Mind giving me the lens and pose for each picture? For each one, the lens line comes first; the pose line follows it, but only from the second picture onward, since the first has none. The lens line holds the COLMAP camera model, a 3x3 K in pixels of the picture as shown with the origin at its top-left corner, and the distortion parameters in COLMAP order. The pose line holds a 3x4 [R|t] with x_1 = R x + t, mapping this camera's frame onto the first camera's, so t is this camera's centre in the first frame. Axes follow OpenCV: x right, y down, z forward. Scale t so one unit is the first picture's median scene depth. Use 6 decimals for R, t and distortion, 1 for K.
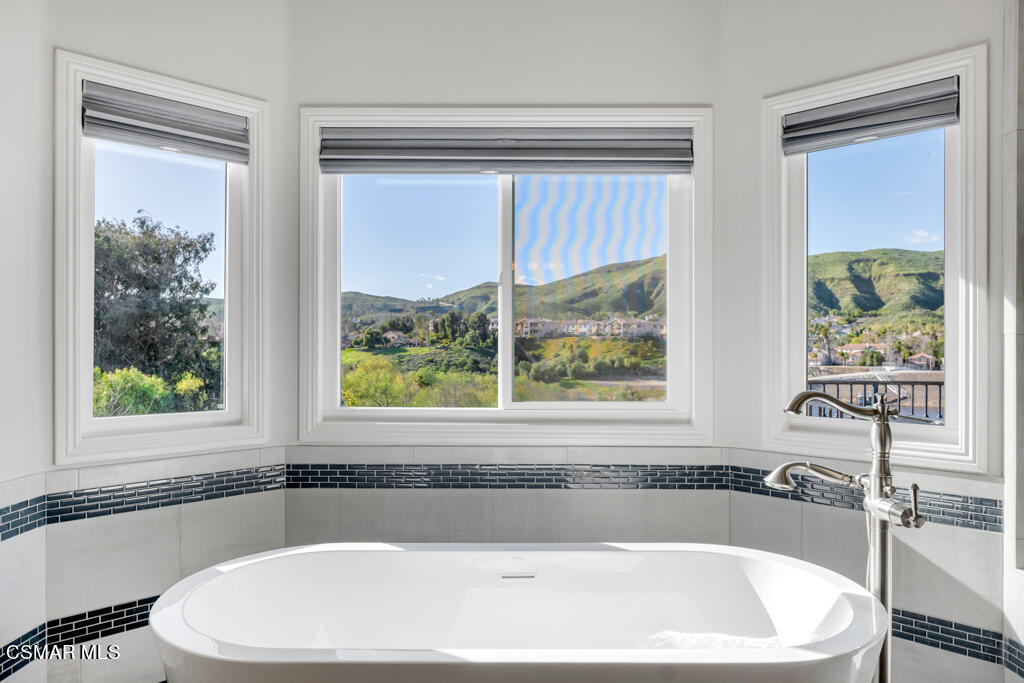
lens RADIAL K [[694.6, 0, 512.0], [0, 694.6, 341.5], [0, 0, 1]] dist [-0.001060, 0.000672]
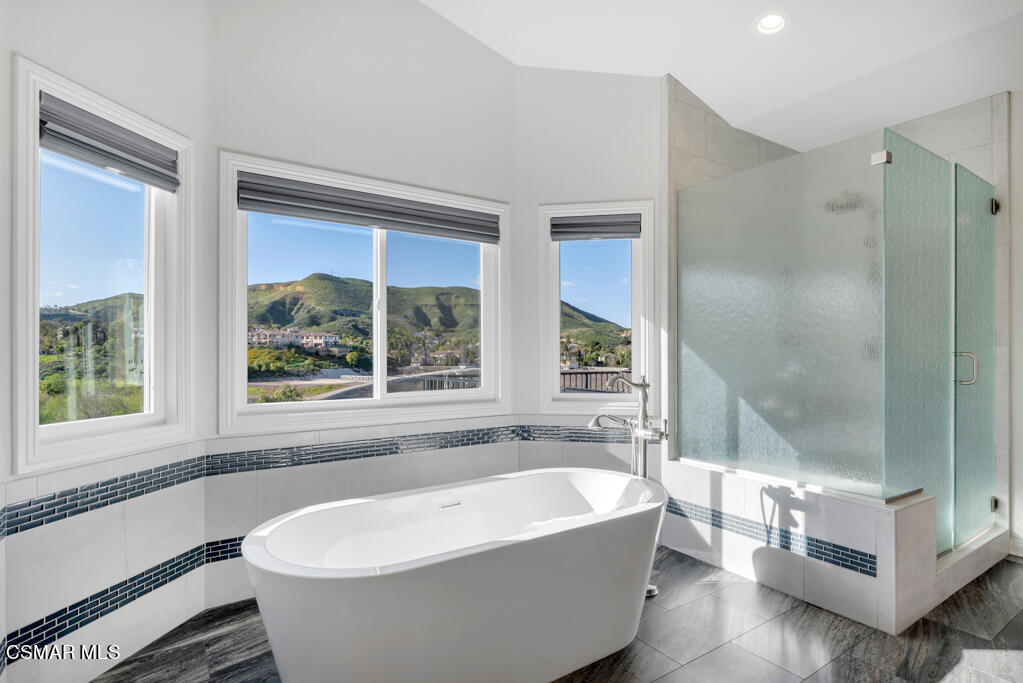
lens RADIAL K [[529.8, 0, 513.6], [0, 529.8, 350.1], [0, 0, 1]] dist [0.001088, -0.000409]
pose [[0.823503, -0.001424, 0.567311, -0.439676], [0.000389, 0.999998, 0.001945, -0.001414], [-0.567312, -0.001381, 0.823502, -0.022509]]
